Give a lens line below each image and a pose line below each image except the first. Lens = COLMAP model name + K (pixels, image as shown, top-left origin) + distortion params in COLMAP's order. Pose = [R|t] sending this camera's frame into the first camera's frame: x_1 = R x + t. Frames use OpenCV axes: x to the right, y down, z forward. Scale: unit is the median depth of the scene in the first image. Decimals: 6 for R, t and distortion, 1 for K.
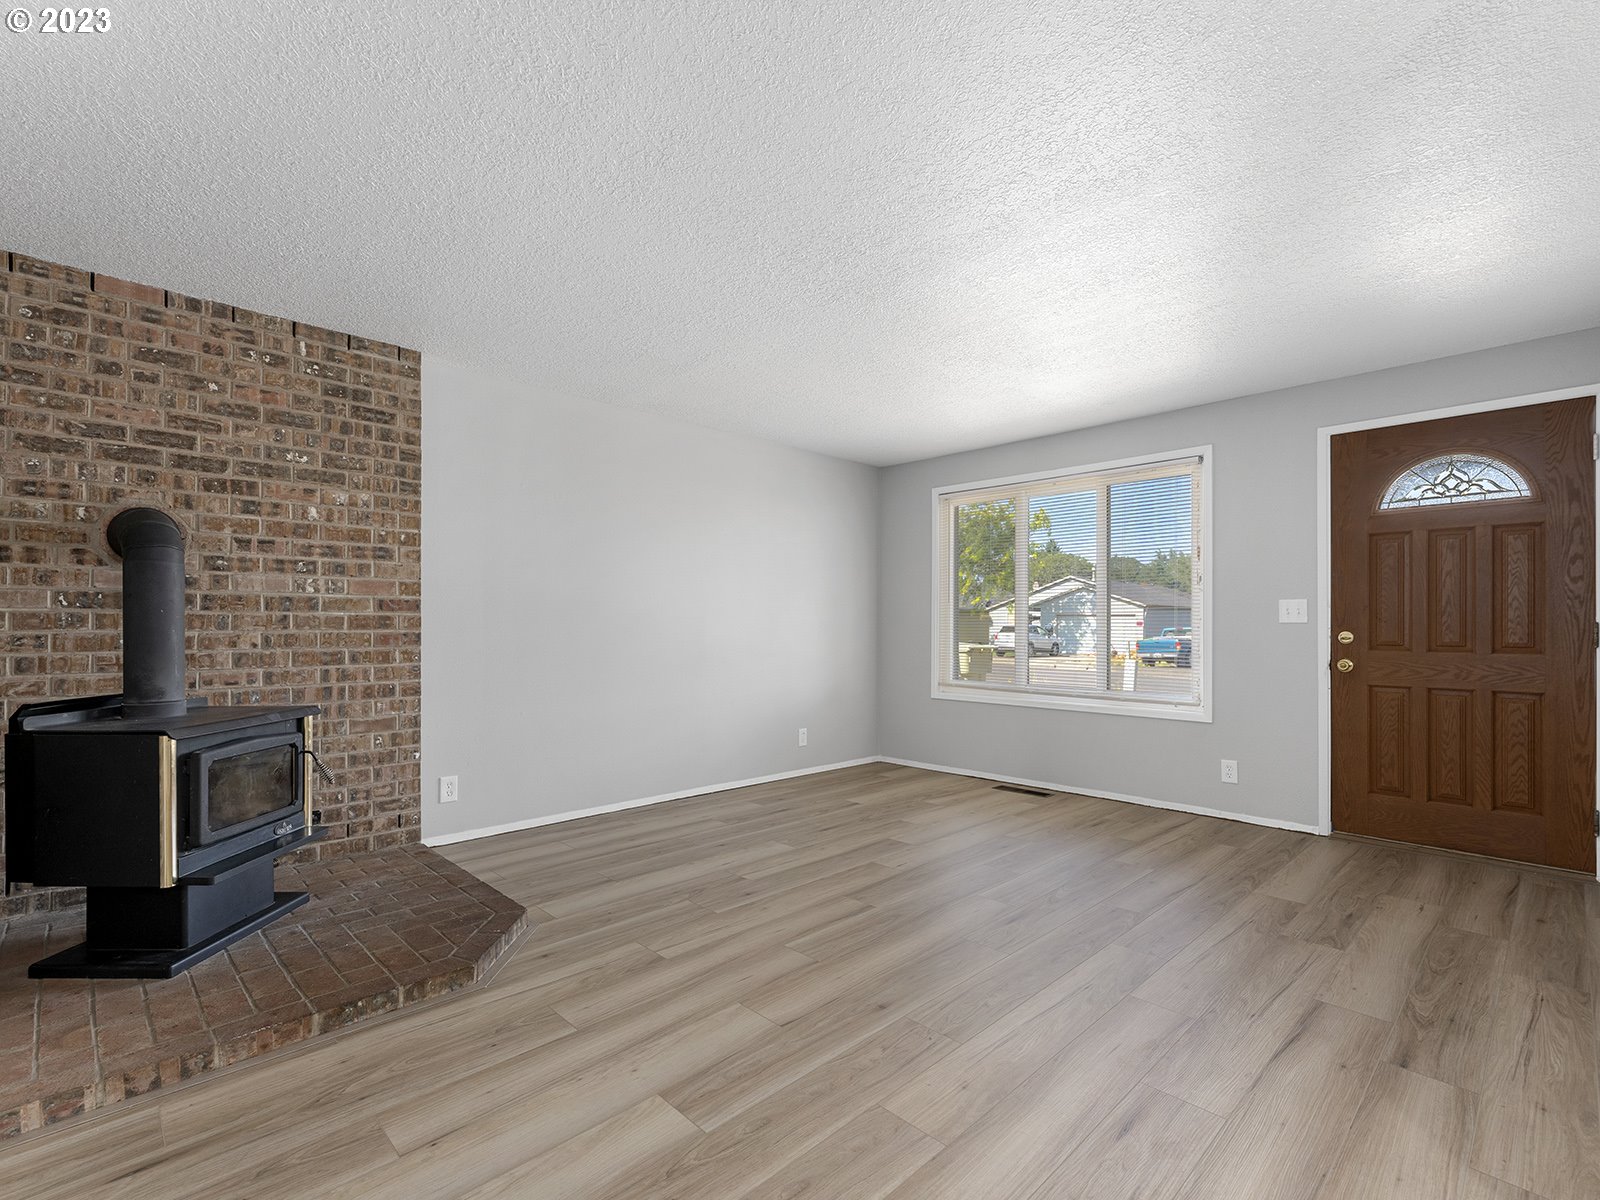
lens RADIAL K [[722.3, 0, 824.8], [0, 722.3, 623.8], [0, 0, 1]] dist [-0.000415, 0.000223]
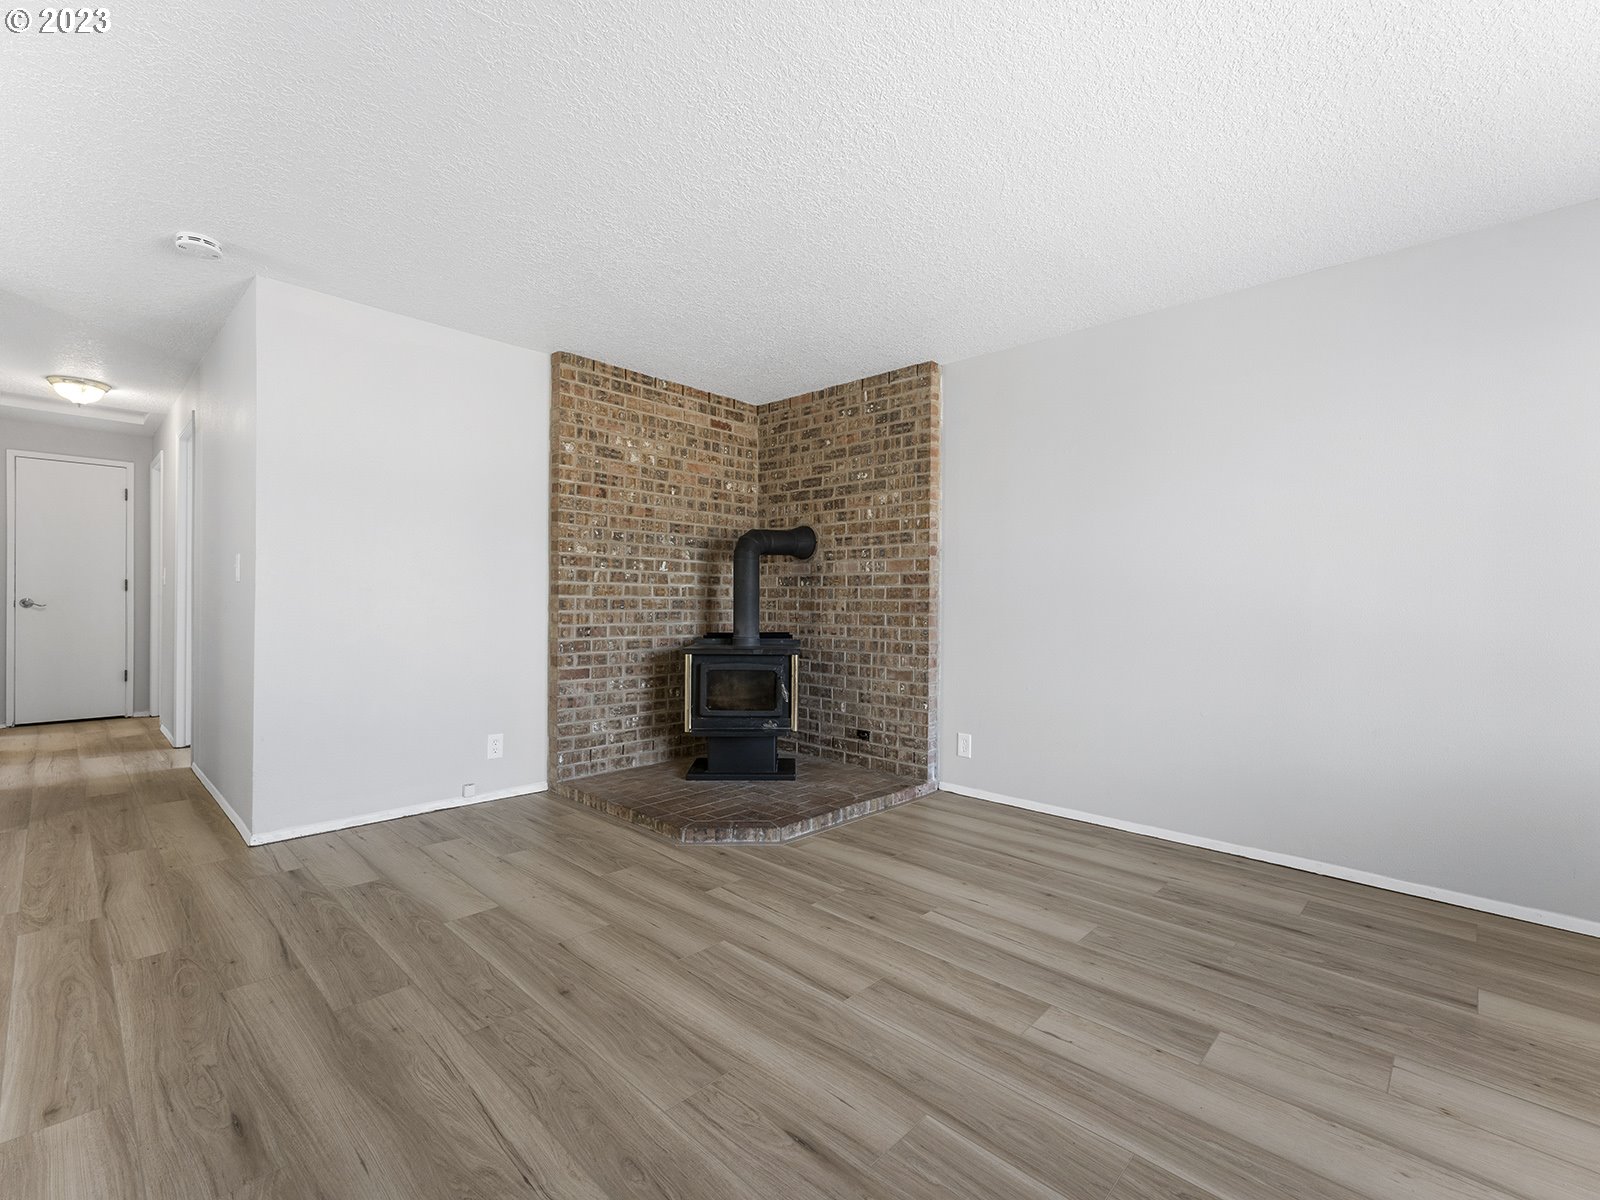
lens RADIAL K [[699.4, 0, 755.8], [0, 699.4, 601.8], [0, 0, 1]] dist [0.001311, -0.000178]
pose [[0.019006, 0.002982, -0.999815, 0.630588], [-0.005646, 0.999980, 0.002875, 0.011573], [0.999803, 0.005591, 0.019023, 0.780322]]
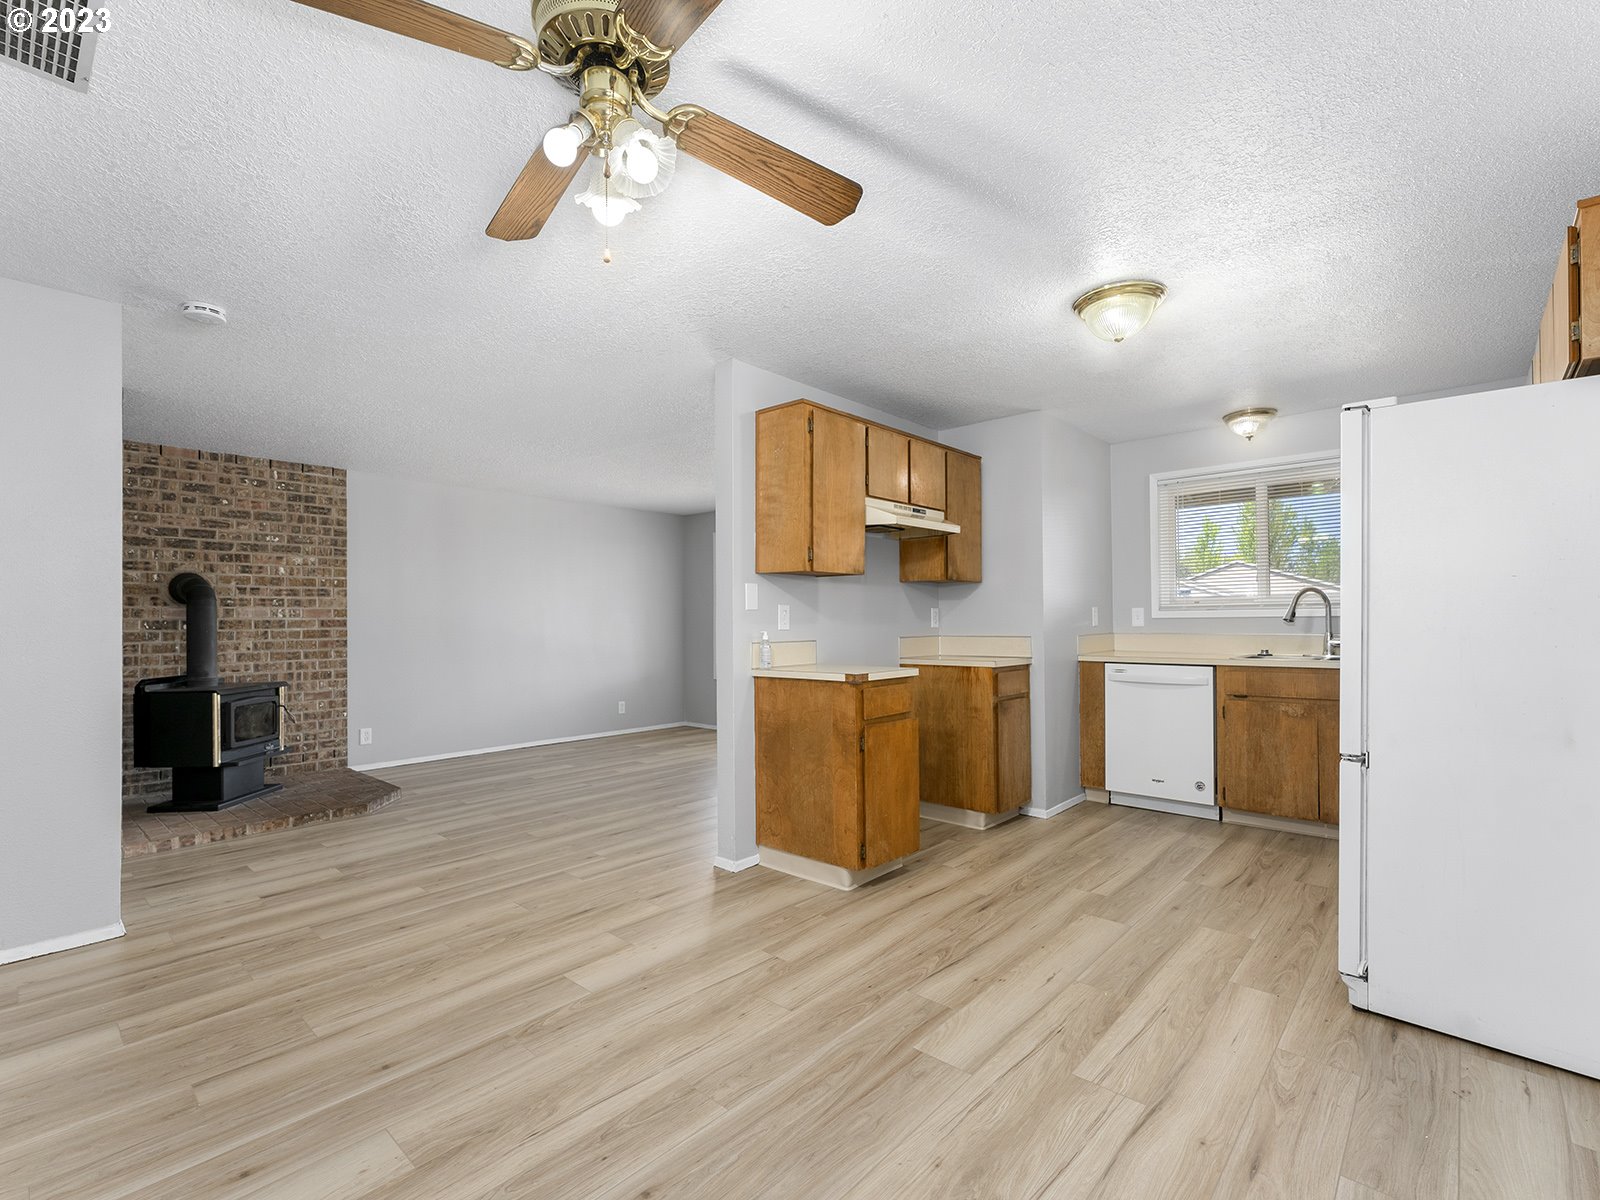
lens RADIAL K [[727.2, 0, 793.8], [0, 727.2, 610.3], [0, 0, 1]] dist [0.001074, -0.000986]
pose [[0.999783, -0.011495, 0.017346, 0.481633], [0.011703, 0.999860, -0.011935, -0.025678], [-0.017206, 0.012136, 0.999778, -0.756620]]
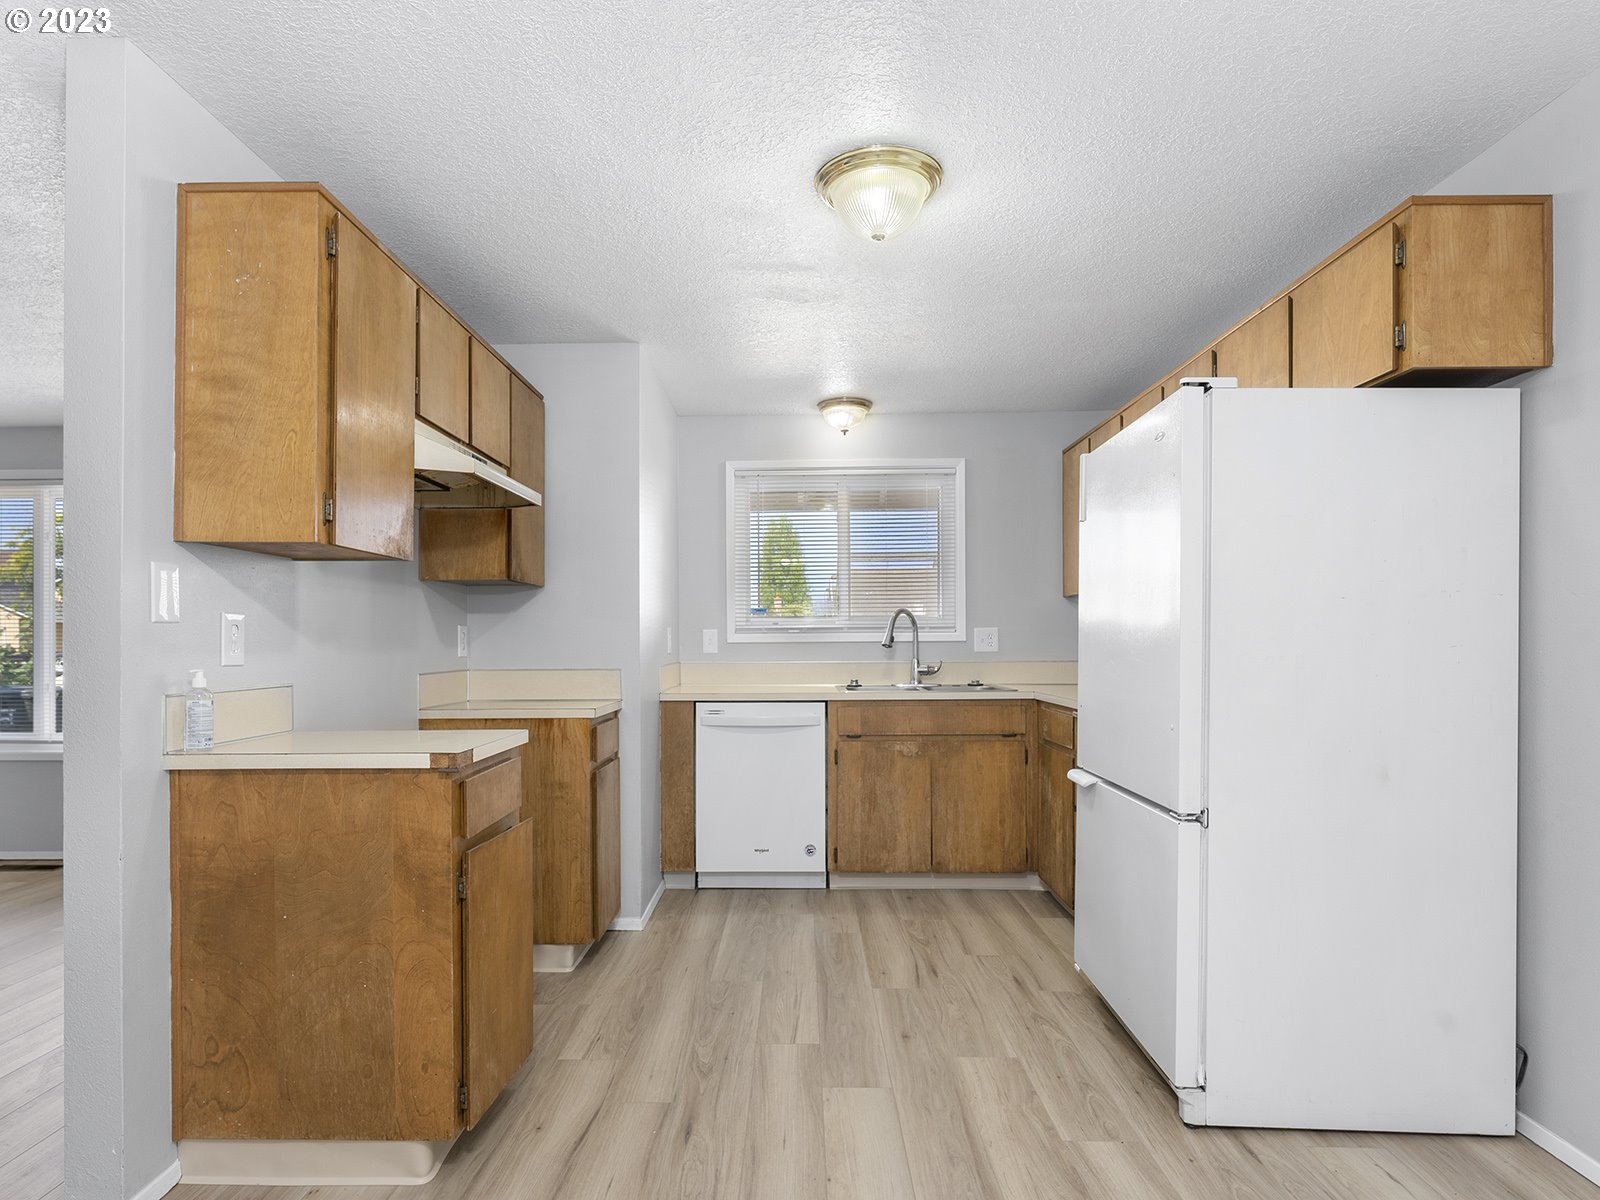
lens RADIAL K [[868.8, 0, 781.5], [0, 868.8, 635.7], [0, 0, 1]] dist [-0.002932, -0.000893]
pose [[0.738478, -0.003434, 0.674268, 0.354178], [0.006086, 0.999980, -0.001572, -0.027531], [-0.674250, 0.005264, 0.738485, -0.386181]]
